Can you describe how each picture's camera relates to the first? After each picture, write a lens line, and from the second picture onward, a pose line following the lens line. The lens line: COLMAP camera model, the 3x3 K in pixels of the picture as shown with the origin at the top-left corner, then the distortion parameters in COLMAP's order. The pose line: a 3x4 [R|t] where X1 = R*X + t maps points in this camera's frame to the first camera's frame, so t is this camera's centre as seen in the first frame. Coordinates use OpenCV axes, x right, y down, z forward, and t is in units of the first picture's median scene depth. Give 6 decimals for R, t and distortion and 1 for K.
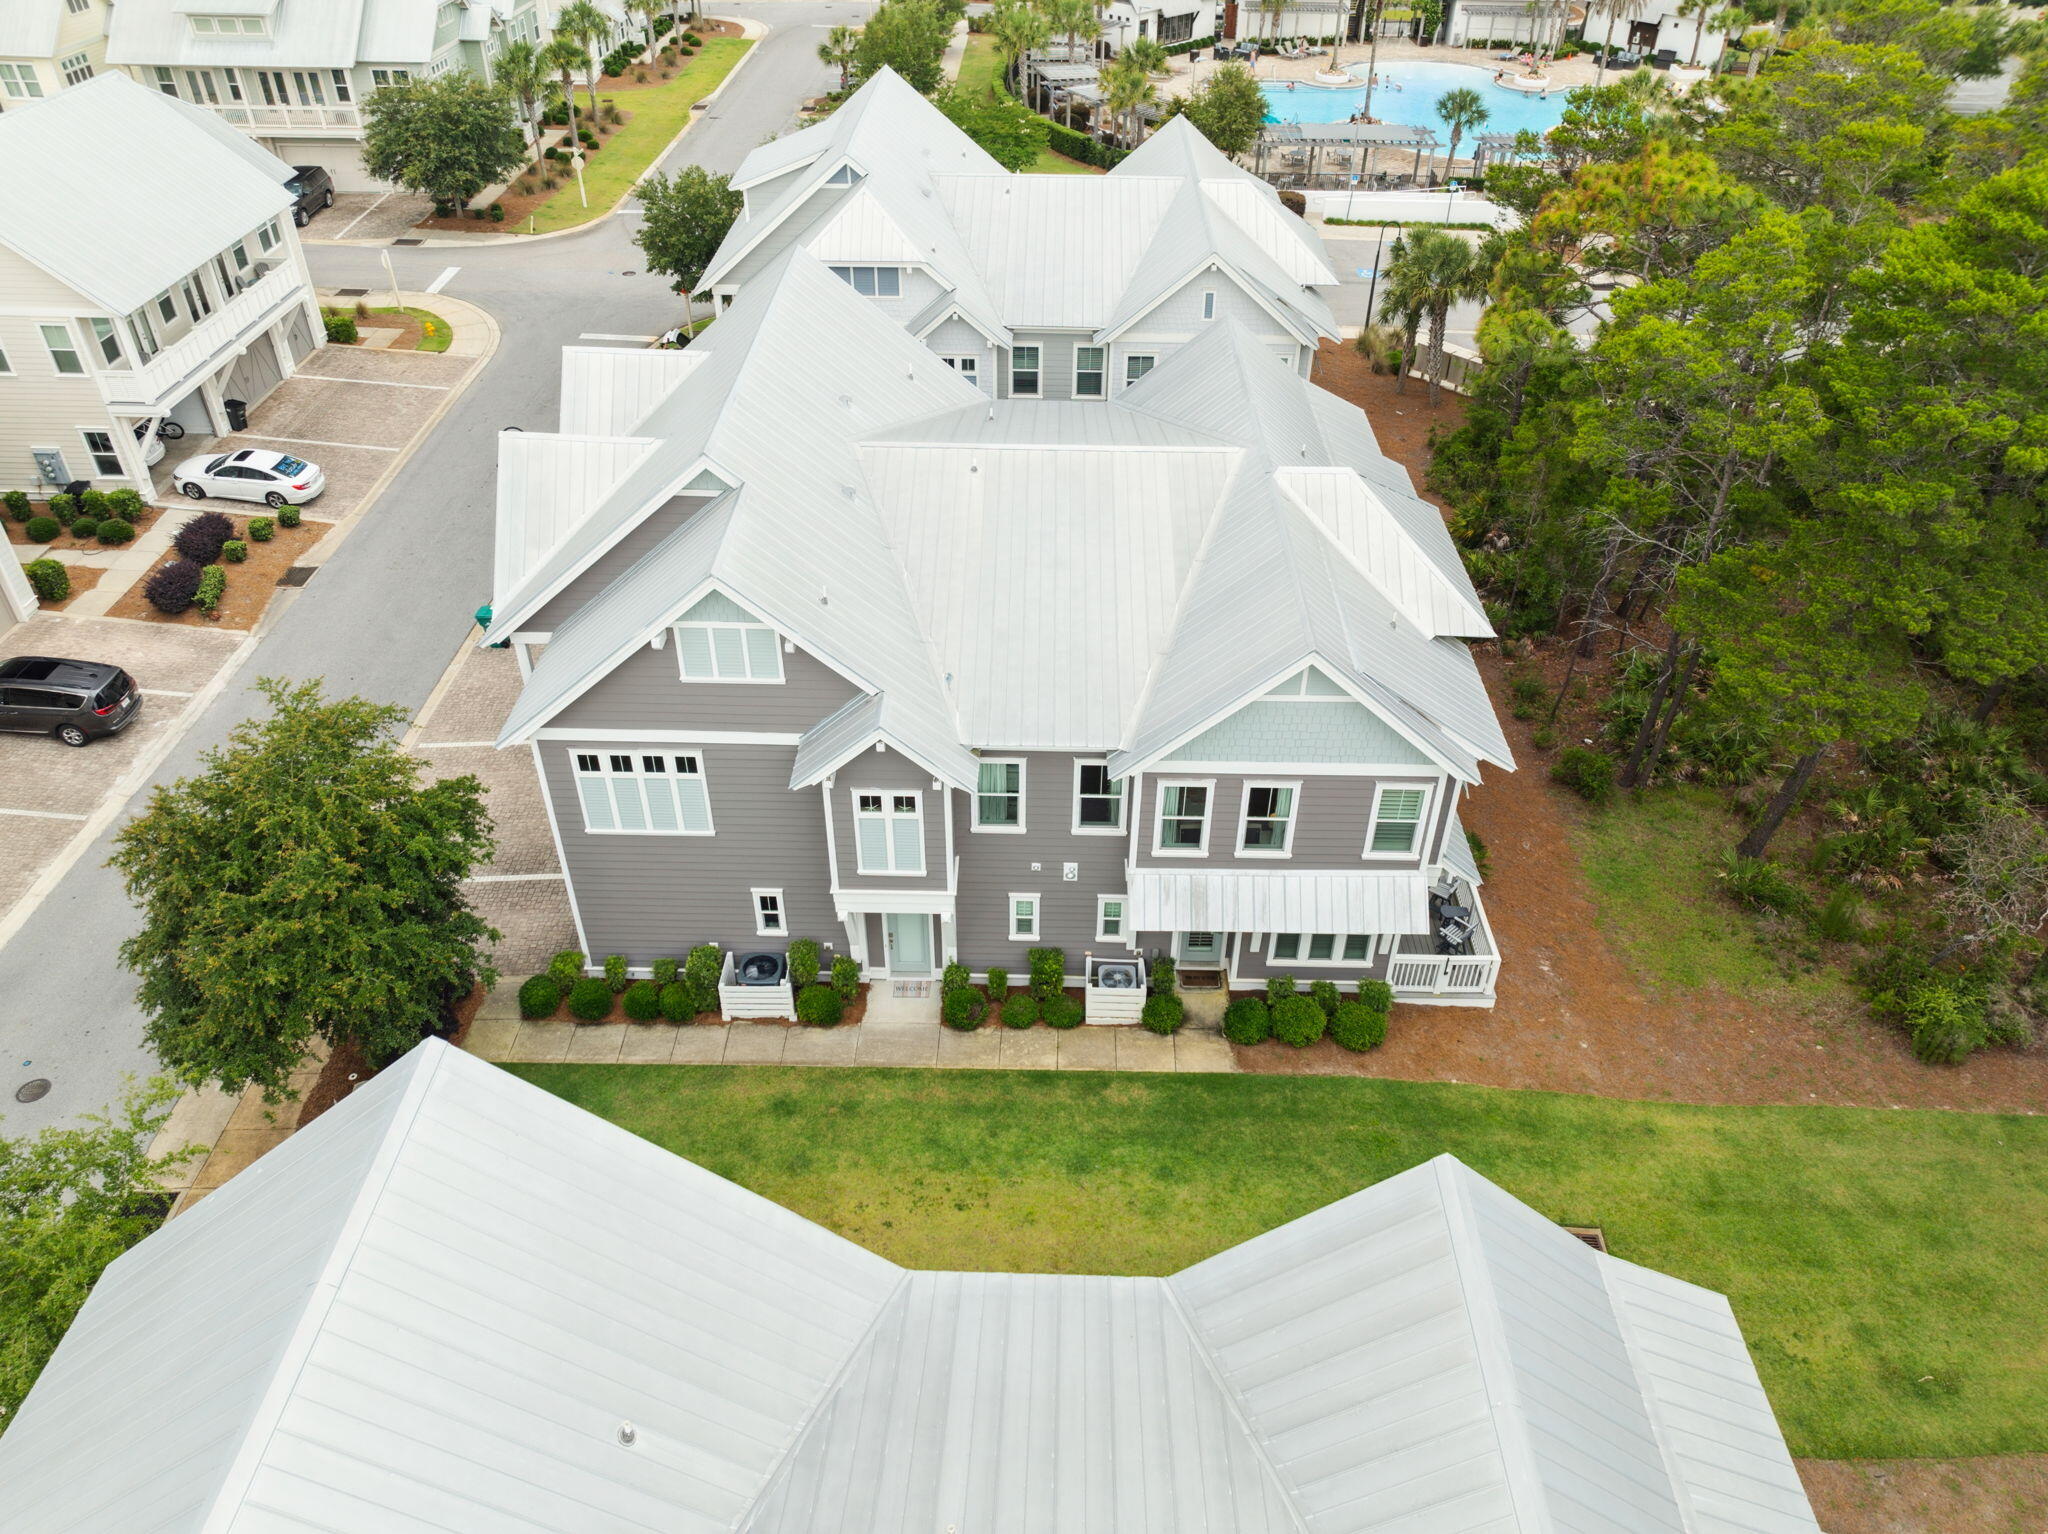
lens RADIAL K [[1457.3, 0, 1024.0], [0, 1457.3, 767.0], [0, 0, 1]] dist [-0.003808, -0.002876]
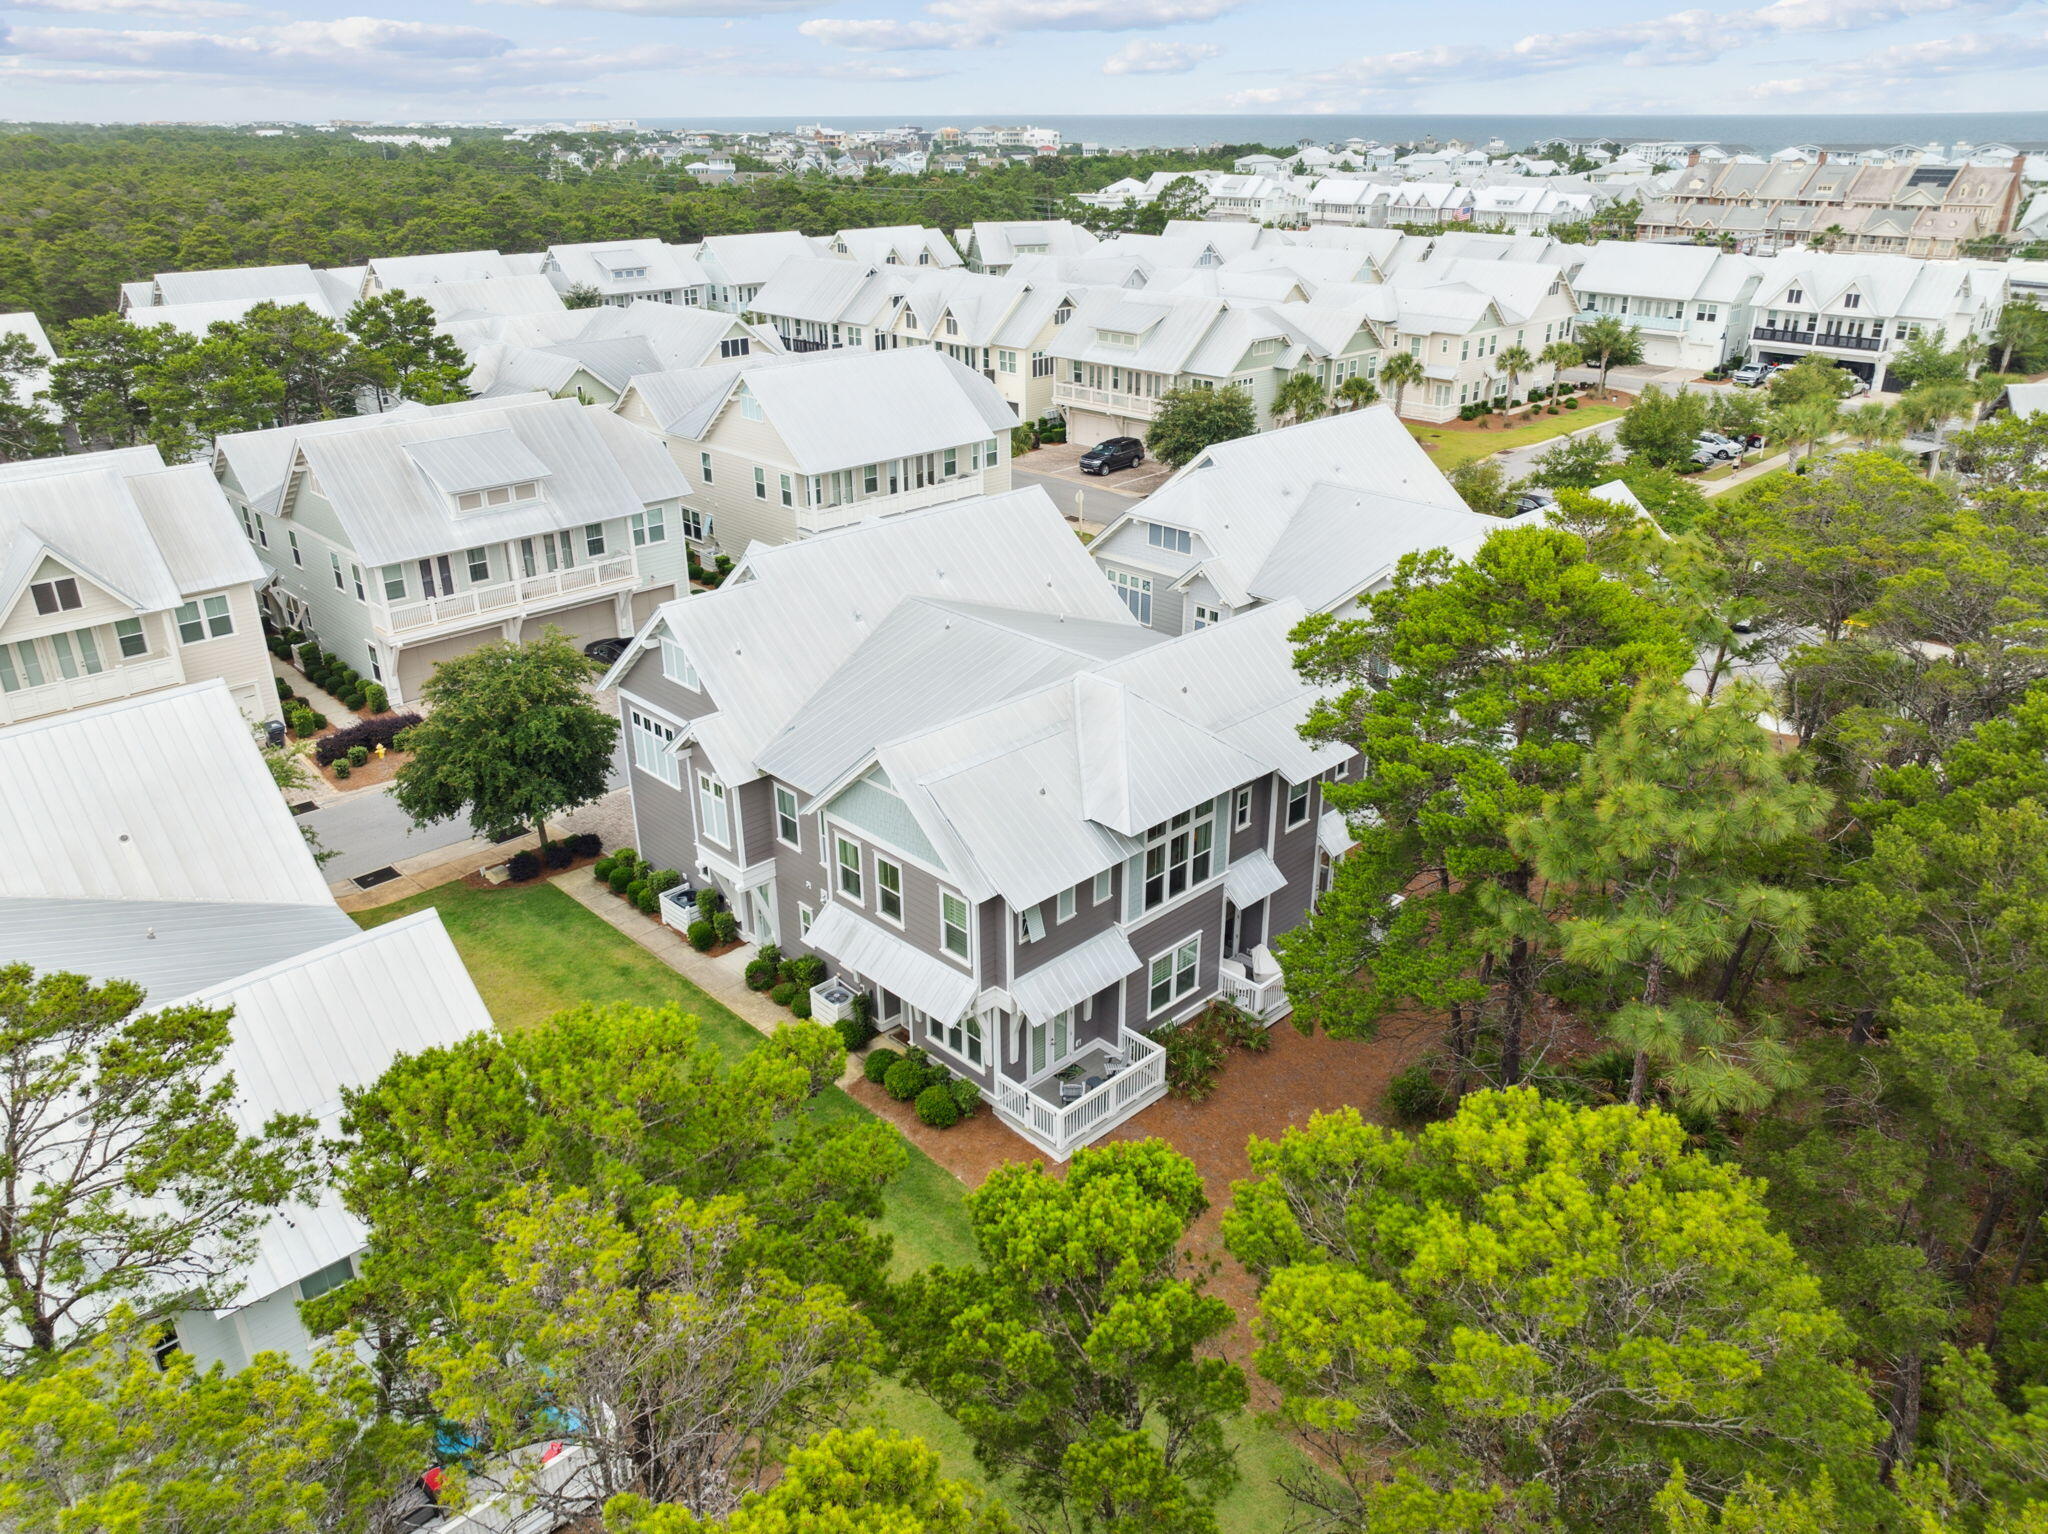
lens RADIAL K [[1457.3, 0, 1024.0], [0, 1457.3, 767.0], [0, 0, 1]] dist [-0.003808, -0.002876]
pose [[0.703041, 0.277893, -0.654606, 1.047169], [-0.415642, 0.907470, -0.061158, -0.033103], [0.577039, 0.315078, 0.753493, 0.055534]]
